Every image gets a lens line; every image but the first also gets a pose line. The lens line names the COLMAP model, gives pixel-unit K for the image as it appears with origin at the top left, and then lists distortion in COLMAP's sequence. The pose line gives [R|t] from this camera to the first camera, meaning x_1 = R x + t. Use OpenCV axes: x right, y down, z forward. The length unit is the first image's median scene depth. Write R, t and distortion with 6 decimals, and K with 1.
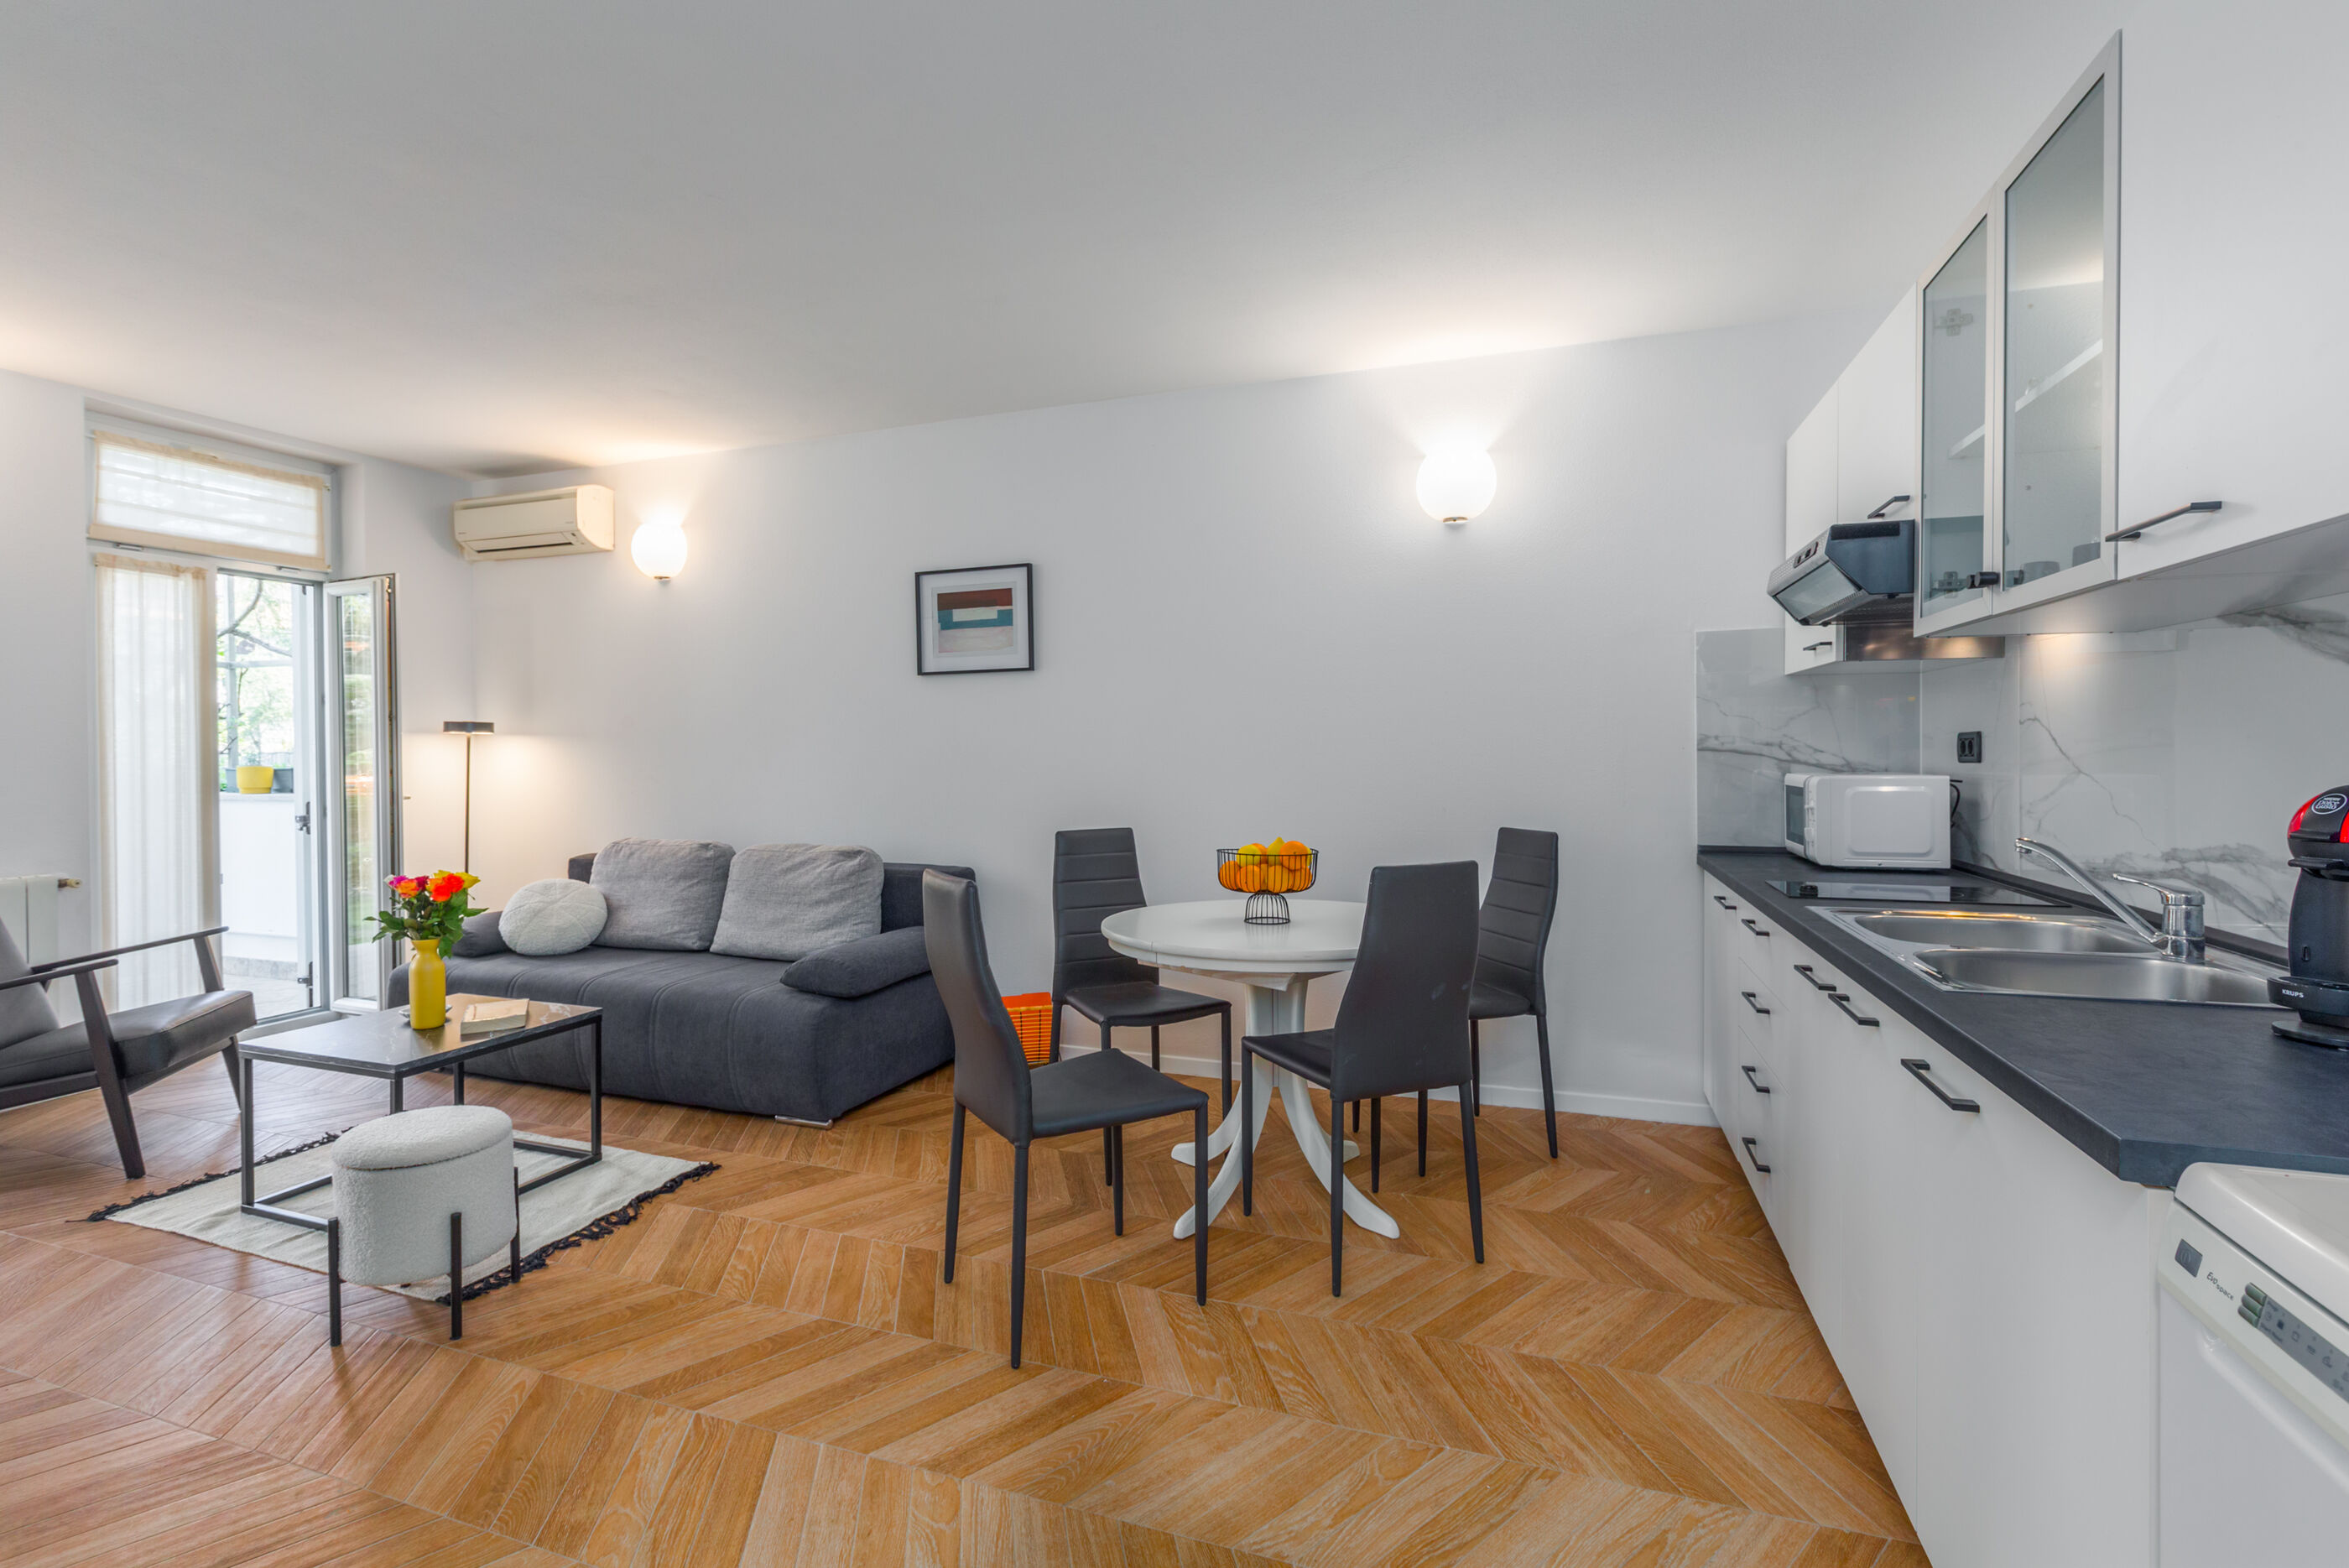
lens RADIAL K [[1079.1, 0, 1174.3], [0, 1079.1, 757.4], [0, 0, 1]] dist [0.000341, -0.000255]
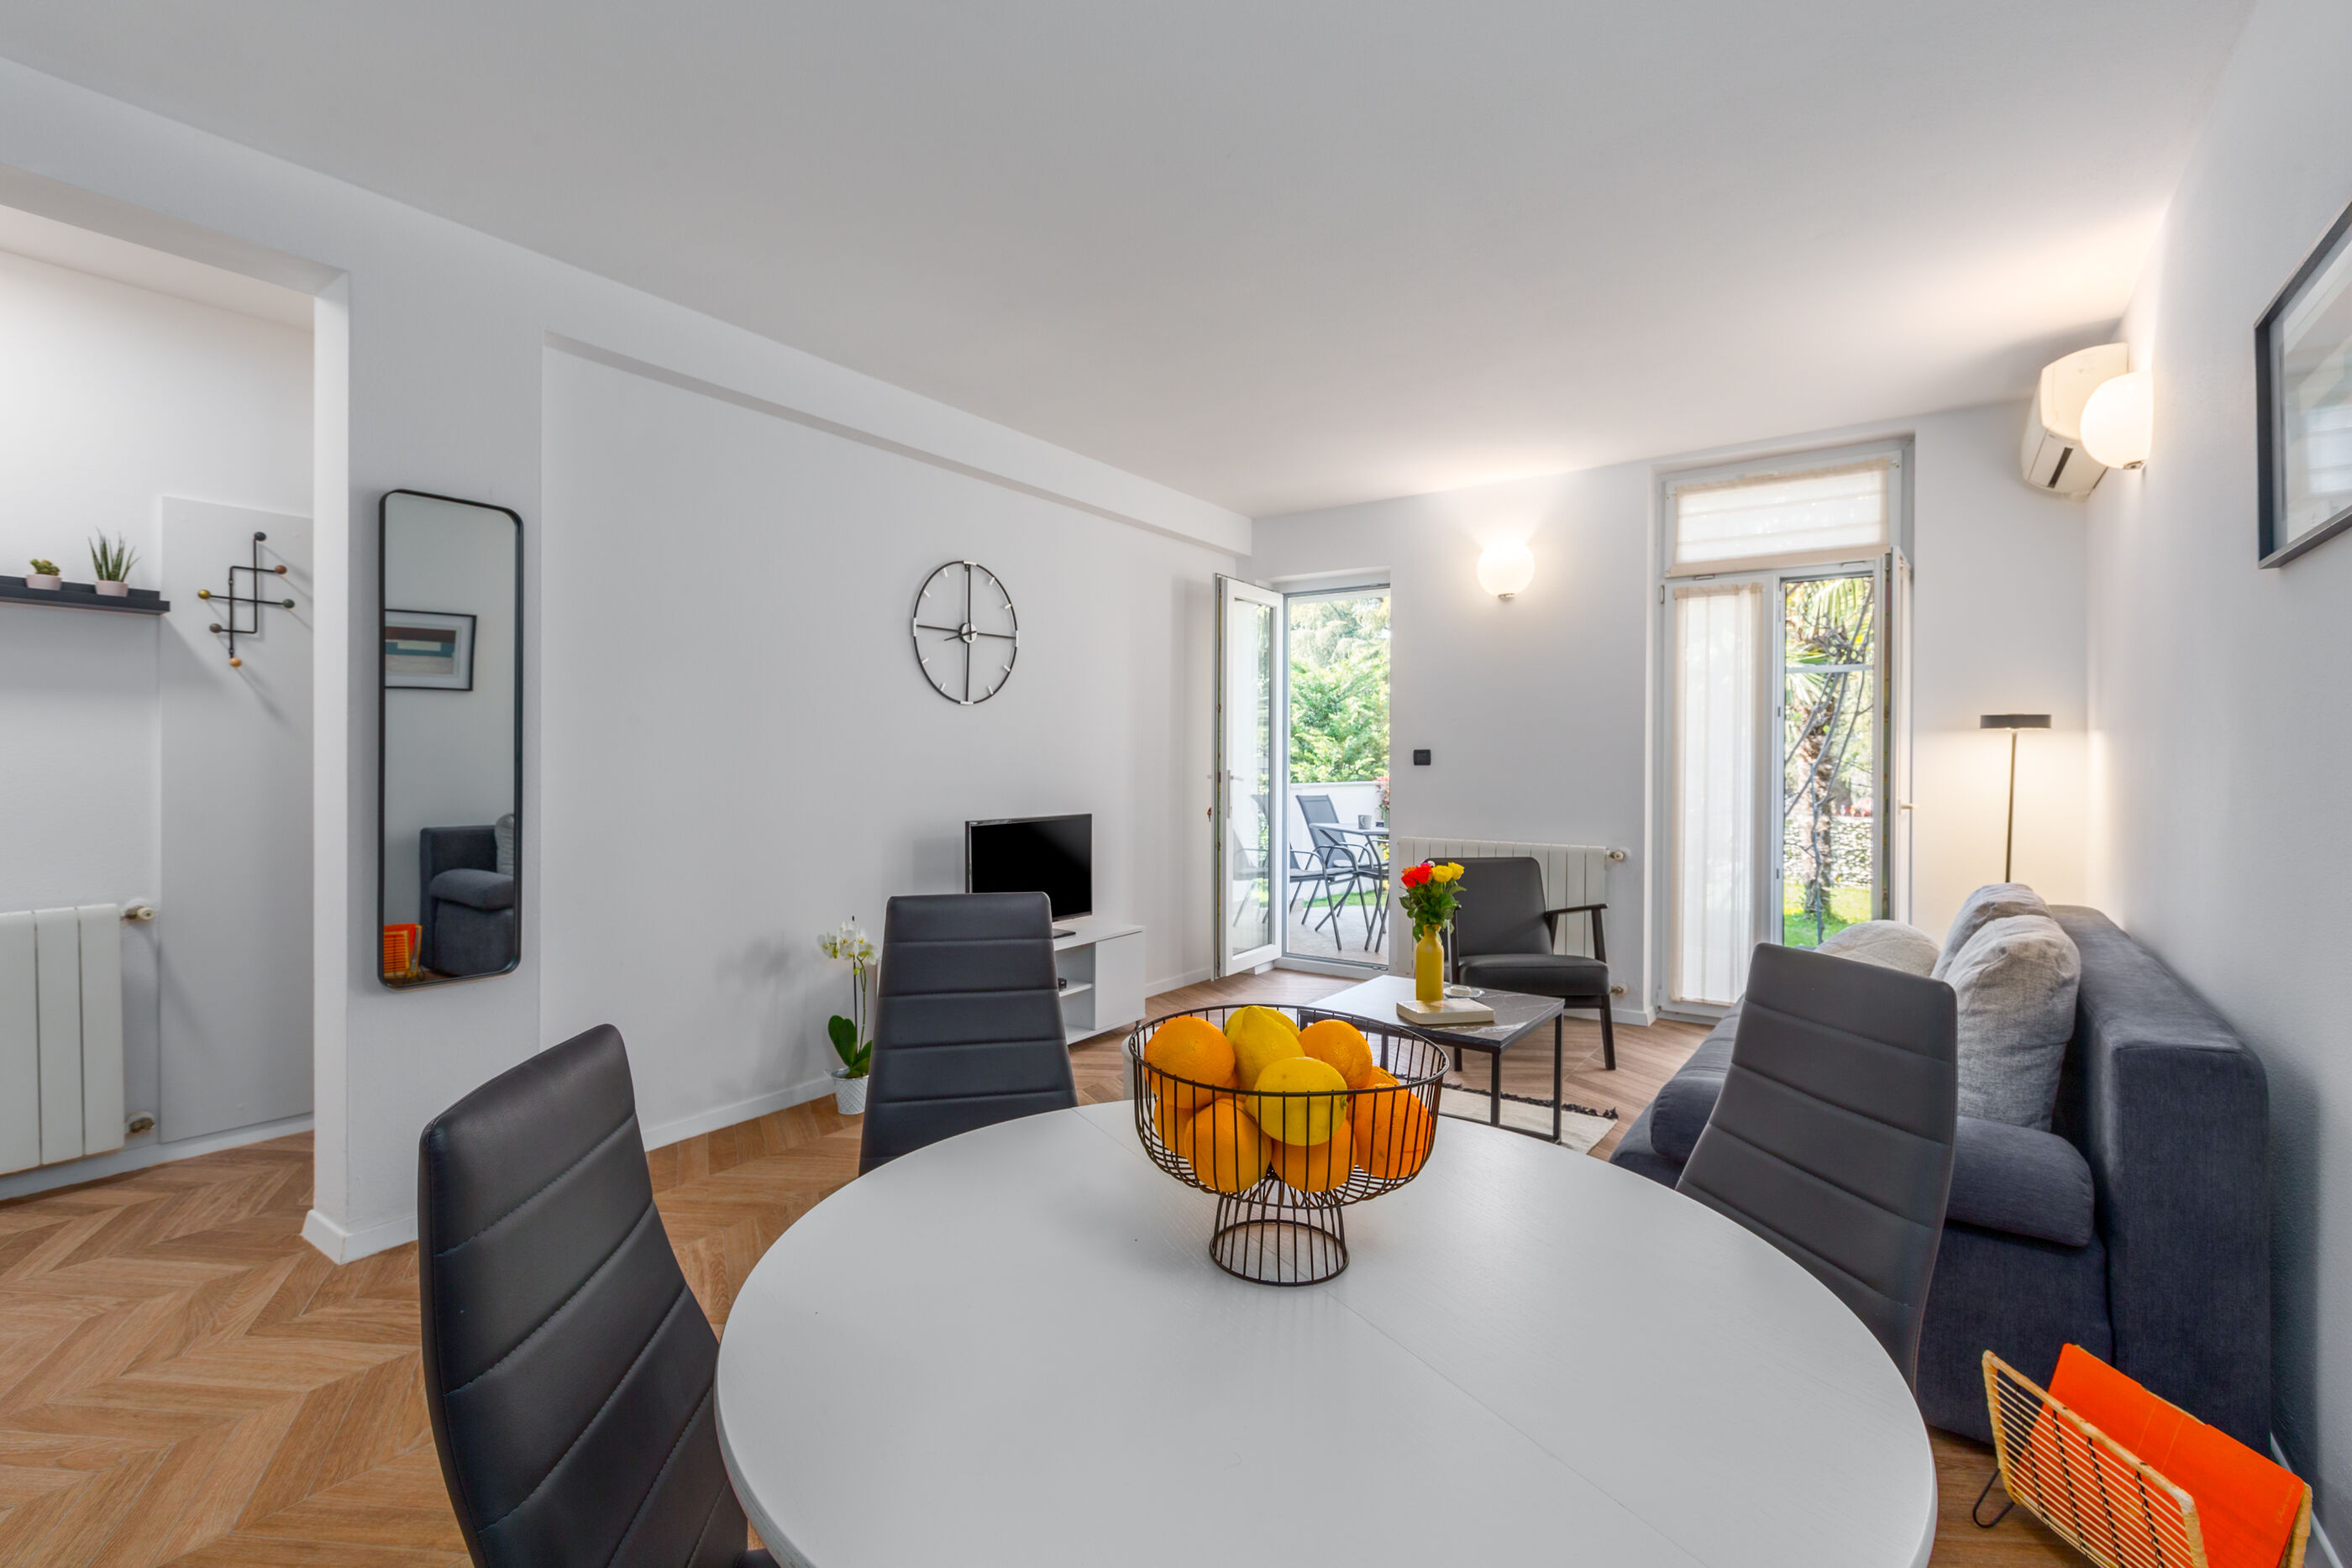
lens RADIAL K [[1080.4, 0, 1165.2], [0, 1080.4, 772.7], [0, 0, 1]] dist [0.000341, -0.000255]
pose [[-0.287019, 0.018500, -0.957746, 0.367442], [-0.008193, 0.999730, 0.021767, -0.005461], [0.957890, 0.014095, -0.286790, 0.904196]]
